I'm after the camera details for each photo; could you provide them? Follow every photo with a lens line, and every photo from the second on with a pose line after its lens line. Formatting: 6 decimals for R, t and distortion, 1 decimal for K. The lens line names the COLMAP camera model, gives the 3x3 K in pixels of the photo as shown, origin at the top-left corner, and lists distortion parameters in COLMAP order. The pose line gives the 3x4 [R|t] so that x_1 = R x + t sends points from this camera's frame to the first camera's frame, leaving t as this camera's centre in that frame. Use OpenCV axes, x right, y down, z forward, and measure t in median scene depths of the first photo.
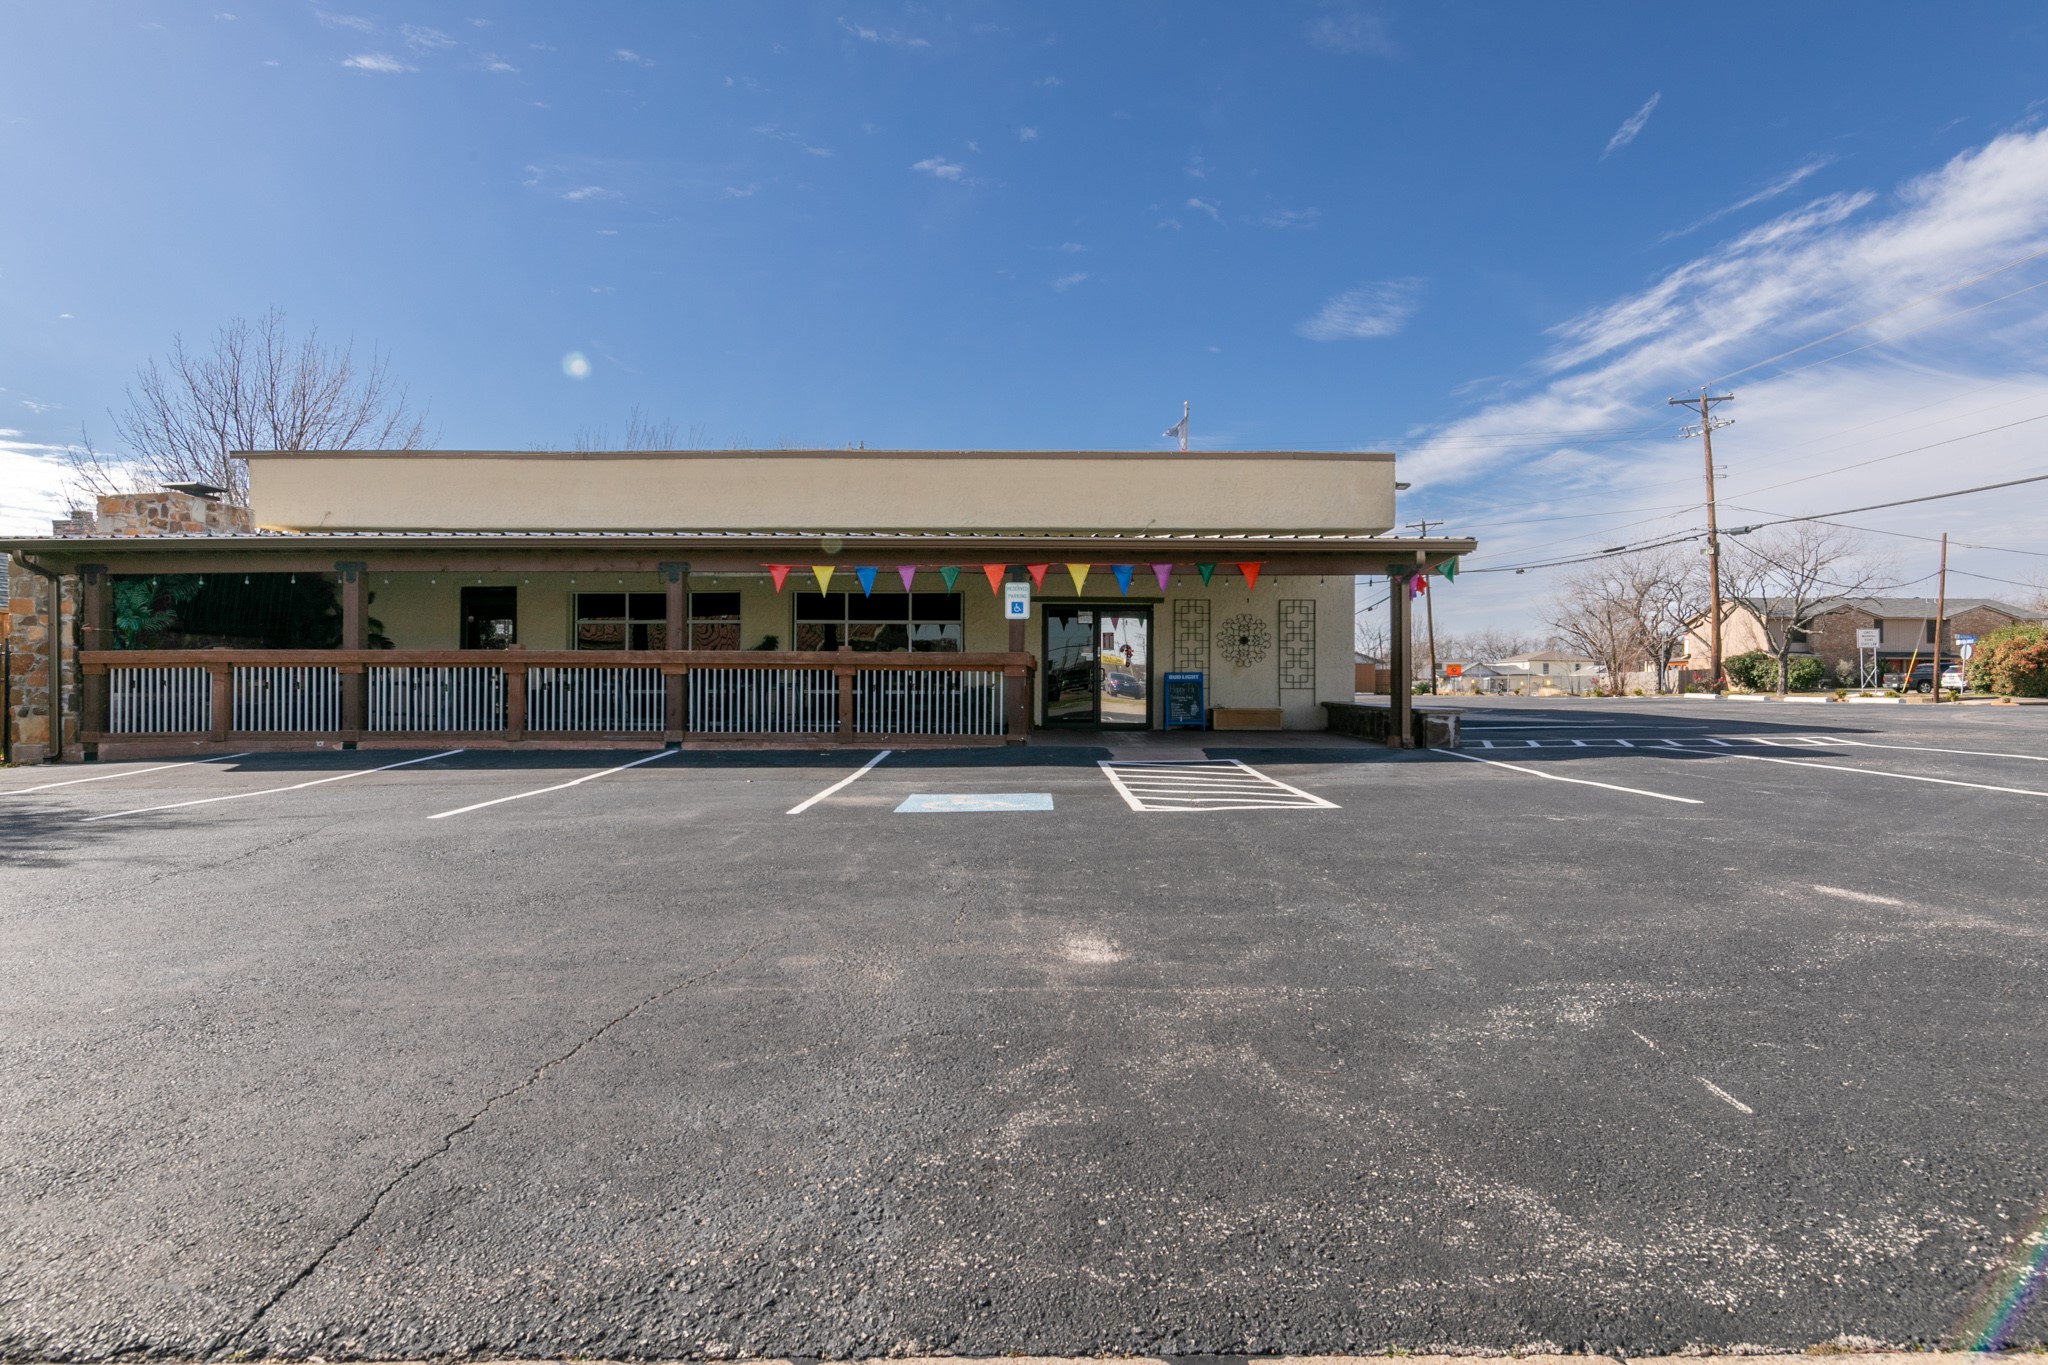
lens RADIAL K [[1069.5, 0, 1024.0], [0, 1069.5, 682.5], [0, 0, 1]] dist [0.000471, 0.000009]
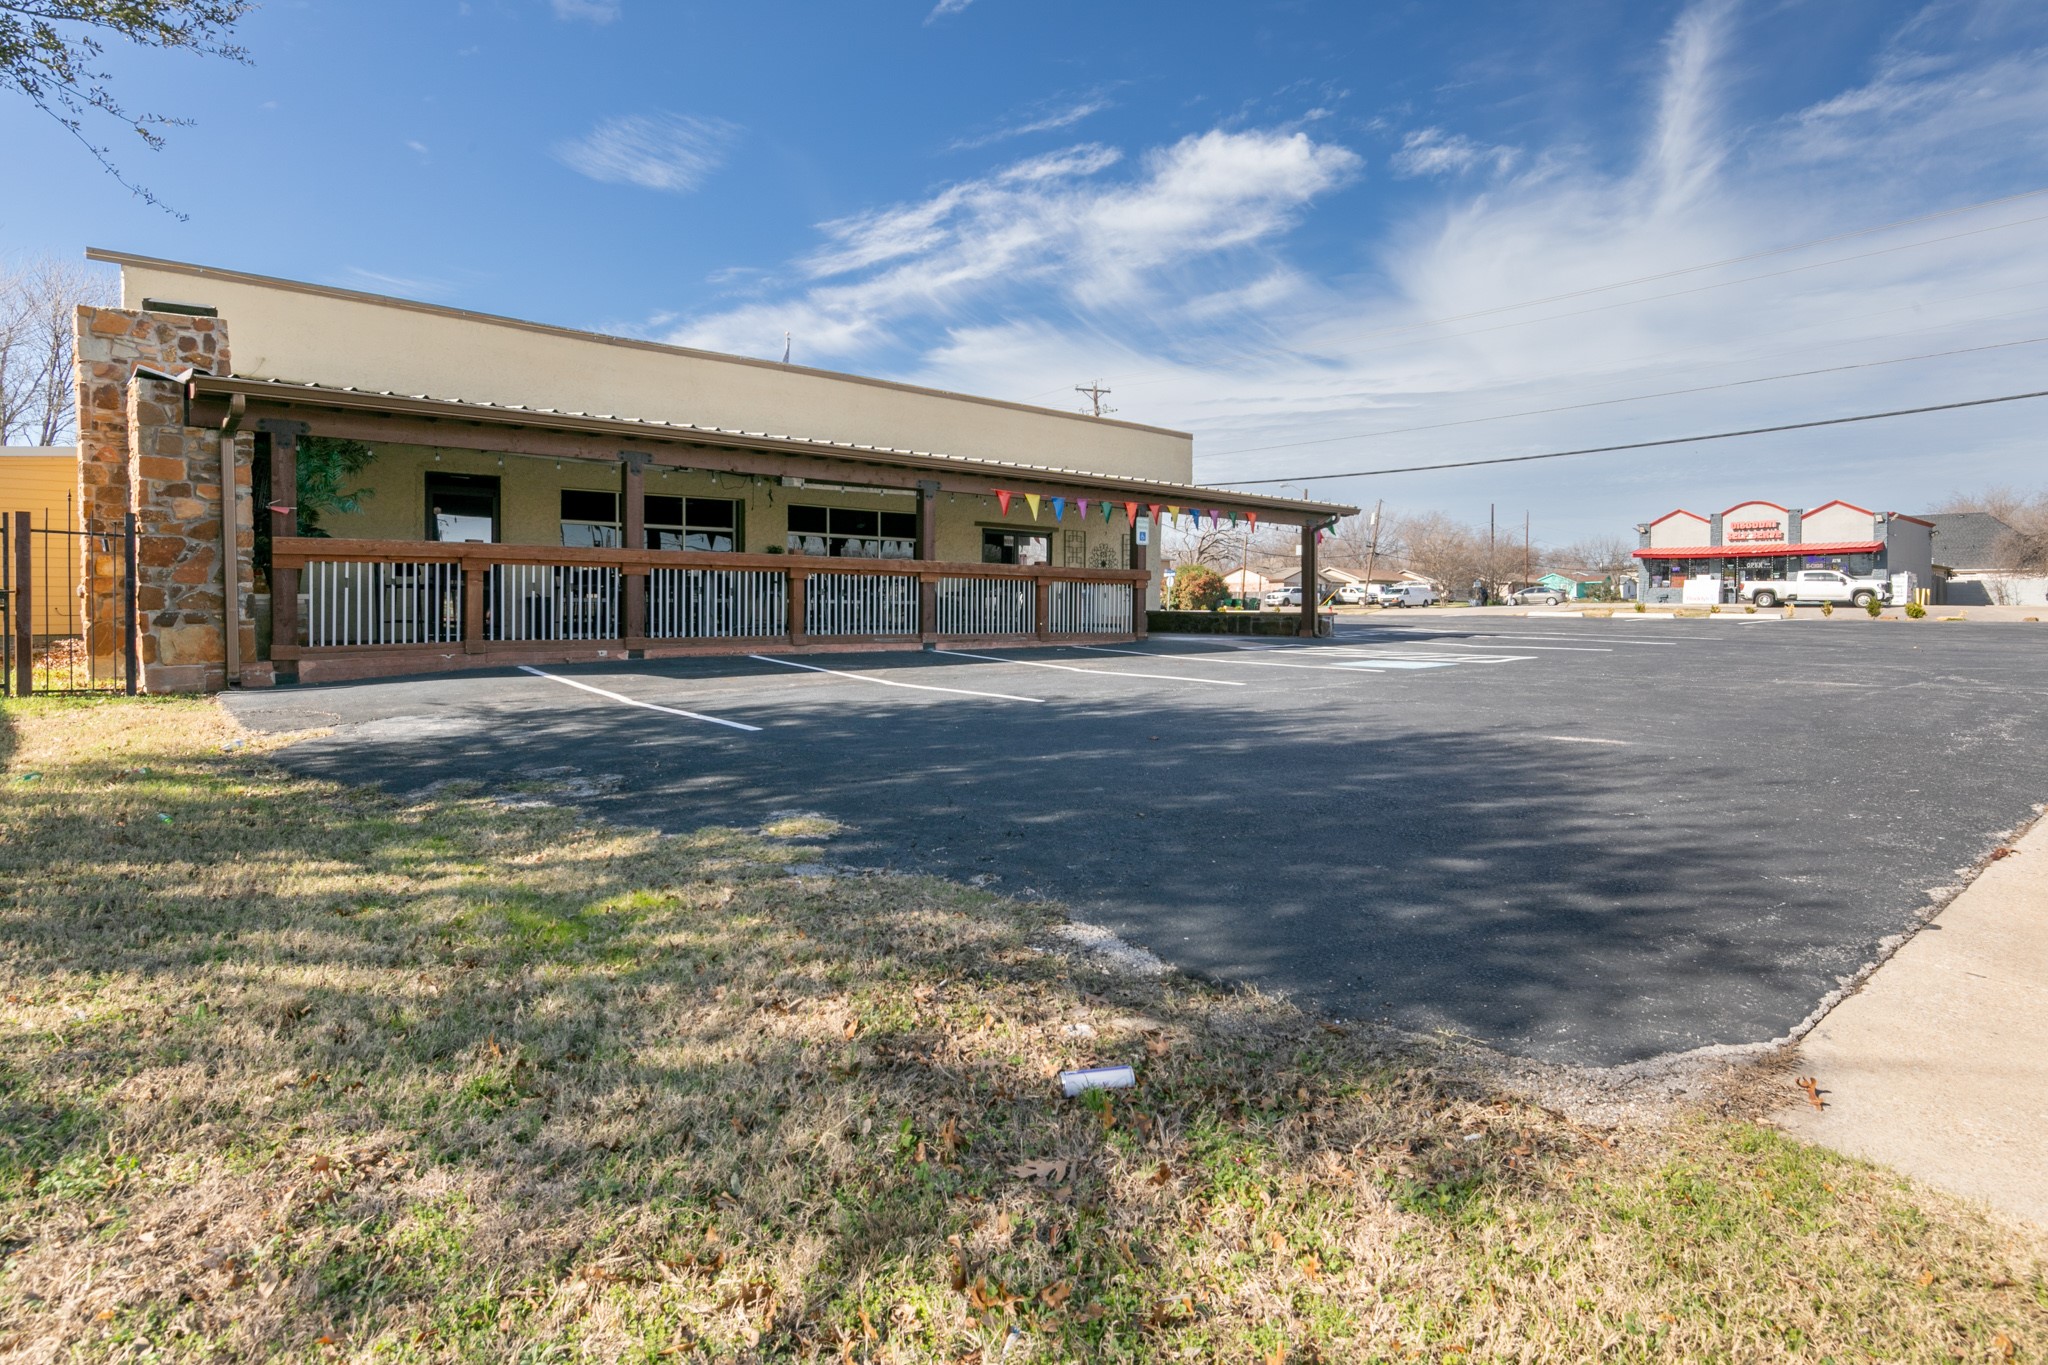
lens RADIAL K [[1064.4, 0, 1024.7], [0, 1064.4, 609.0], [0, 0, 1]] dist [-0.000227, -0.000005]
pose [[0.753826, 0.001010, 0.657073, -0.859649], [-0.005720, 0.999971, 0.005025, 0.012378], [-0.657049, -0.007546, 0.753810, 0.091289]]
